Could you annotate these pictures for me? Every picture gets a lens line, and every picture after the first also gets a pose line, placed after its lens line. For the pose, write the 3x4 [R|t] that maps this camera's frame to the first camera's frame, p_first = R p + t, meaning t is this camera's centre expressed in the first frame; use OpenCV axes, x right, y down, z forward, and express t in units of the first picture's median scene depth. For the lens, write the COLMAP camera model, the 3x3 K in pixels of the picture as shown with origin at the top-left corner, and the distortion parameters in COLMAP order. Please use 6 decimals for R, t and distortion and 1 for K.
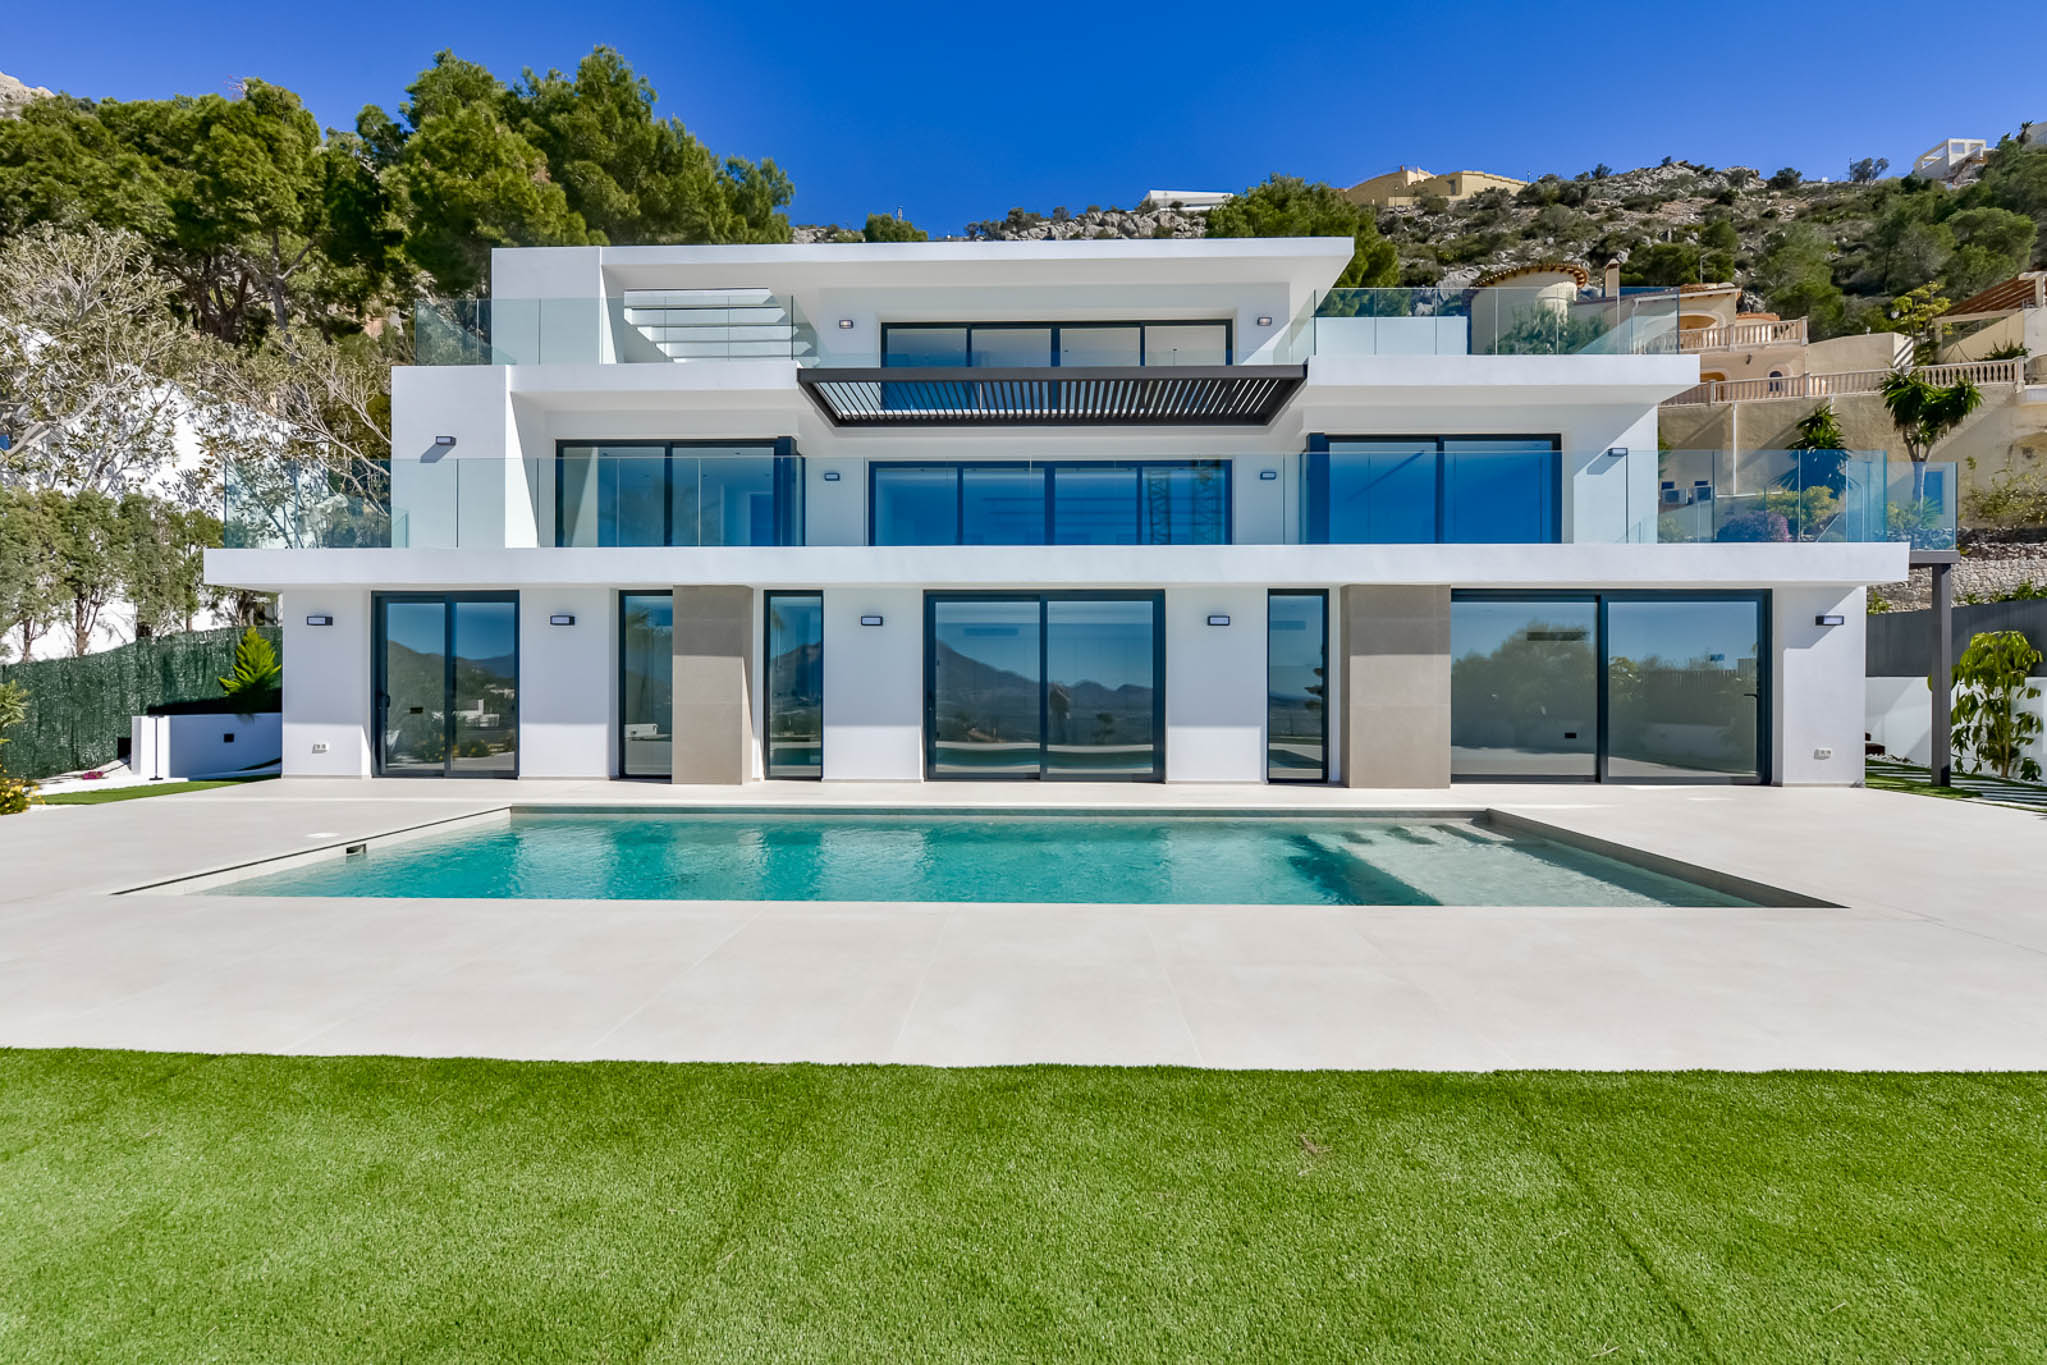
lens RADIAL K [[869.5, 0, 1033.1], [0, 869.5, 689.4], [0, 0, 1]] dist [-0.004156, -0.000235]
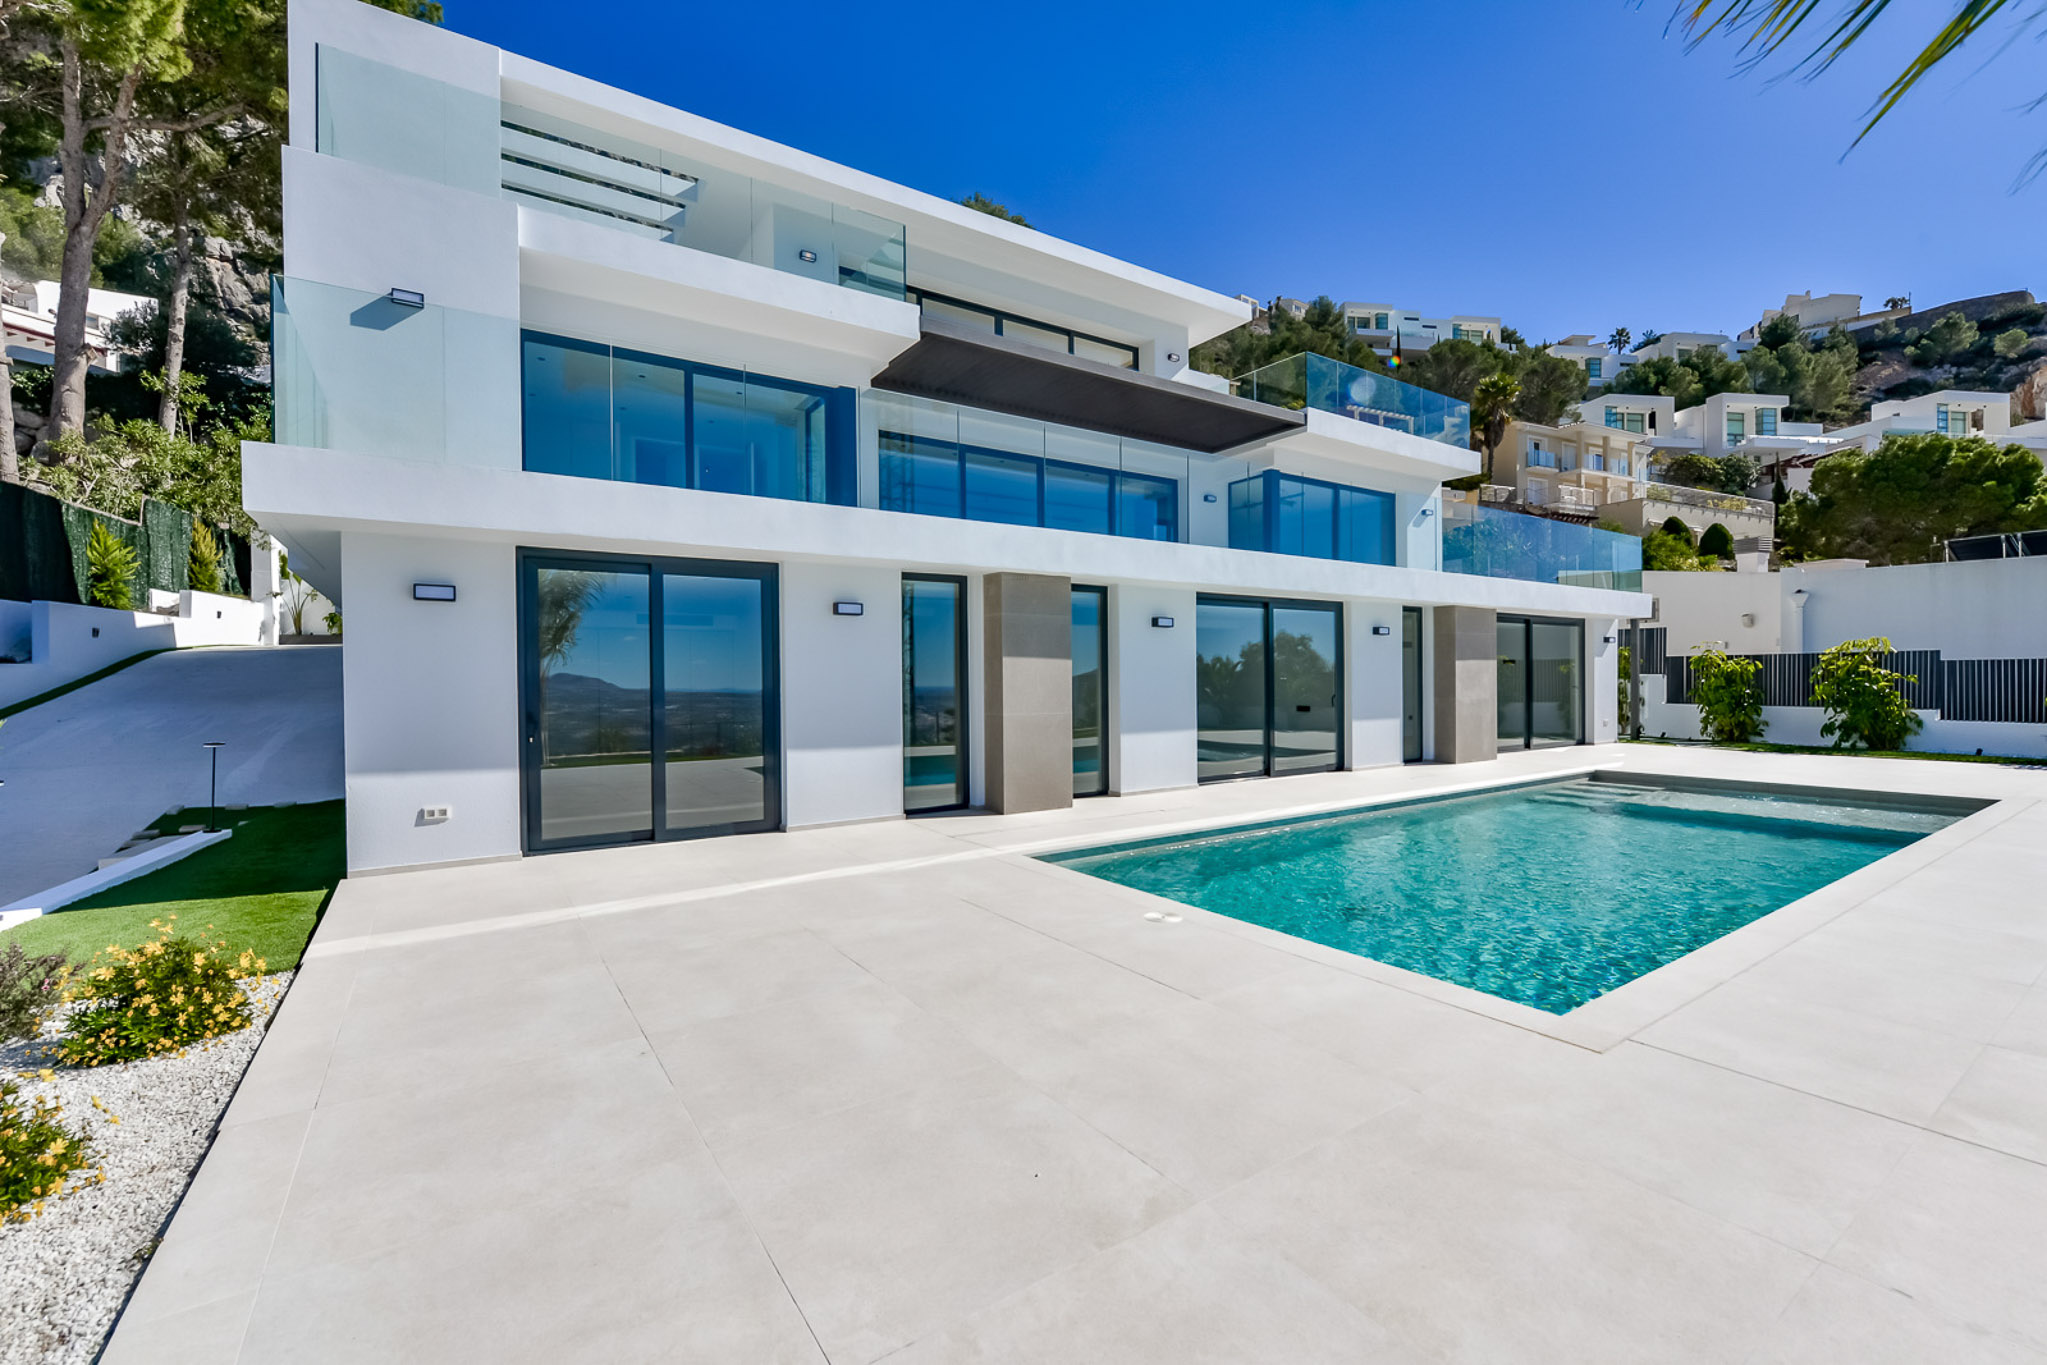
lens RADIAL K [[869.5, 0, 1037.5], [0, 869.5, 687.2], [0, 0, 1]] dist [-0.004156, -0.000235]
pose [[0.808224, -0.014339, 0.588700, -0.659041], [0.004111, 0.999817, 0.018708, -0.019019], [-0.588860, -0.012700, 0.808135, 0.226156]]
